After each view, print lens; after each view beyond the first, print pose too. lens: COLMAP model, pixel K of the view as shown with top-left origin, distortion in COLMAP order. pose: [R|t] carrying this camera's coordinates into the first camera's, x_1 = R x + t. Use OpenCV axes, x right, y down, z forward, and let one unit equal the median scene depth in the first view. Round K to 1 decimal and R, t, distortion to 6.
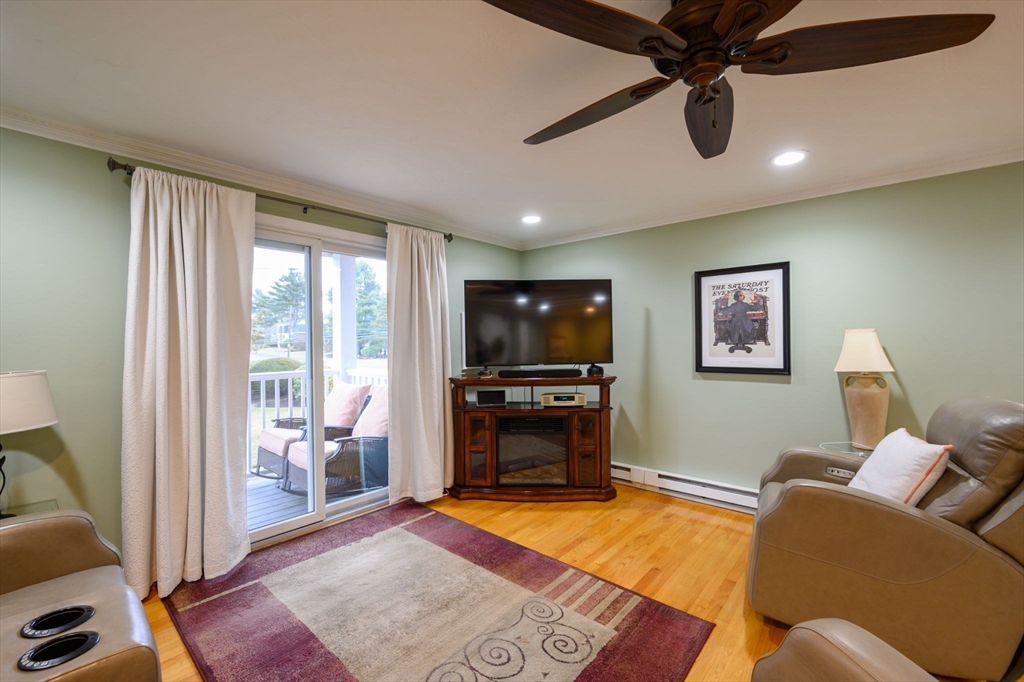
lens RADIAL K [[419.6, 0, 510.3], [0, 419.6, 342.9], [0, 0, 1]] dist [-0.001481, 0.000638]
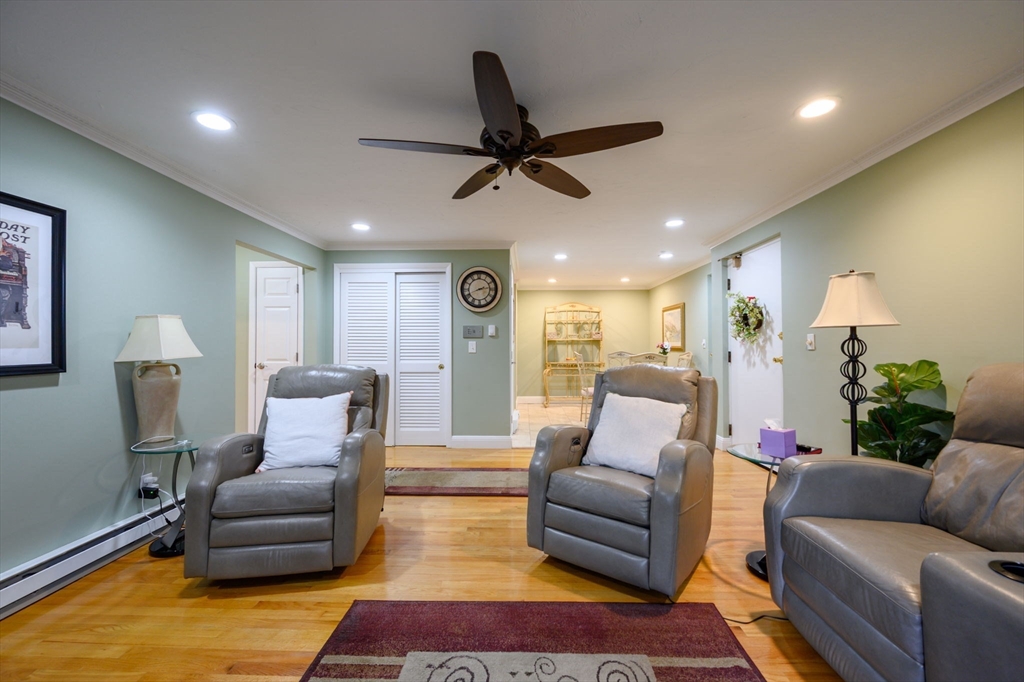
lens RADIAL K [[403.8, 0, 517.8], [0, 403.8, 339.7], [0, 0, 1]] dist [-0.003240, 0.000028]
pose [[-0.639024, 0.014742, 0.769045, -0.305145], [0.008105, 0.999890, -0.012433, 0.033777], [-0.769144, -0.001712, -0.639073, 0.774948]]
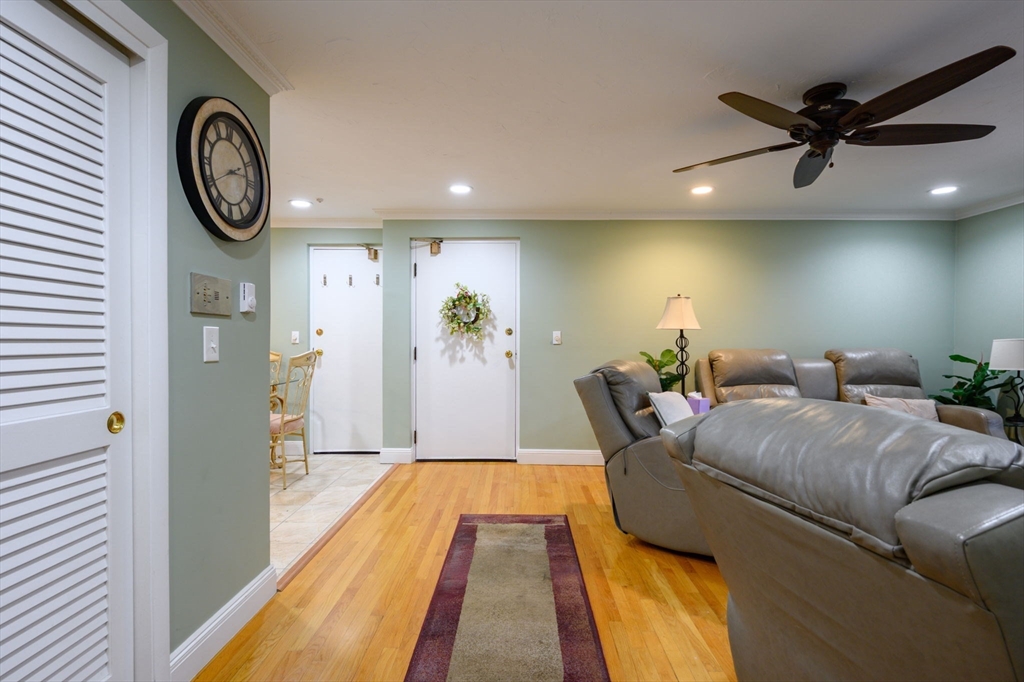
lens RADIAL K [[485.7, 0, 517.0], [0, 485.7, 338.9], [0, 0, 1]] dist [0.004990, 0.000887]
pose [[-0.754220, -0.002241, -0.656618, 0.995621], [-0.005047, 0.999984, 0.002385, 0.032461], [0.656603, 0.005112, -0.754219, 0.631706]]
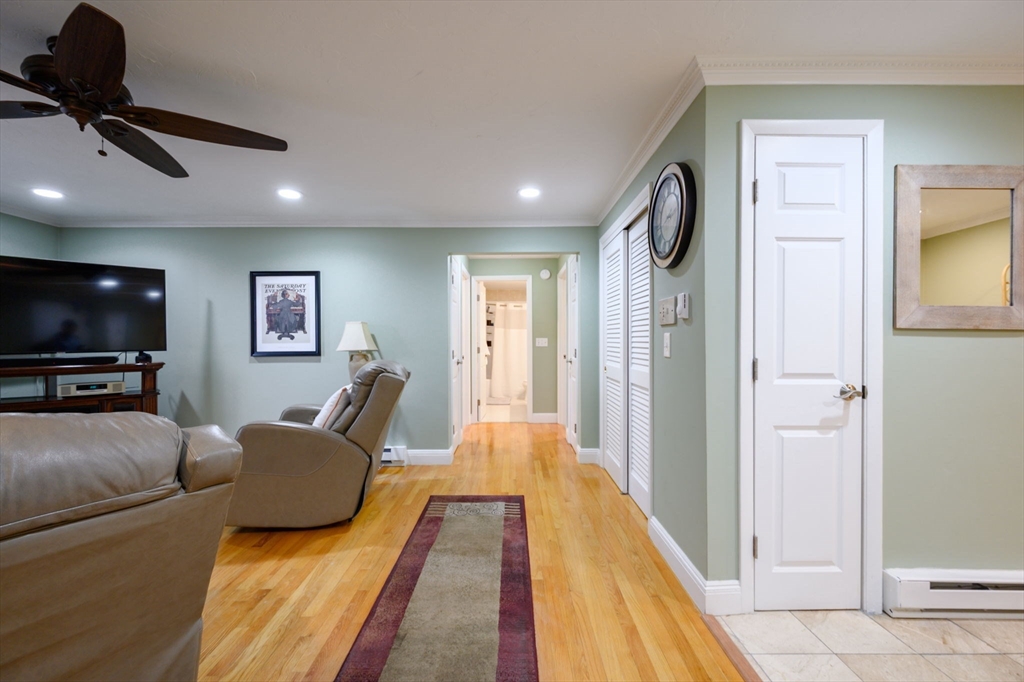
lens RADIAL K [[403.8, 0, 511.3], [0, 403.8, 343.1], [0, 0, 1]] dist [-0.003240, 0.000028]
pose [[0.756764, -0.000491, 0.653687, 0.264765], [0.002988, 0.999992, -0.002707, 0.038403], [-0.653681, 0.004002, 0.756760, -0.345650]]
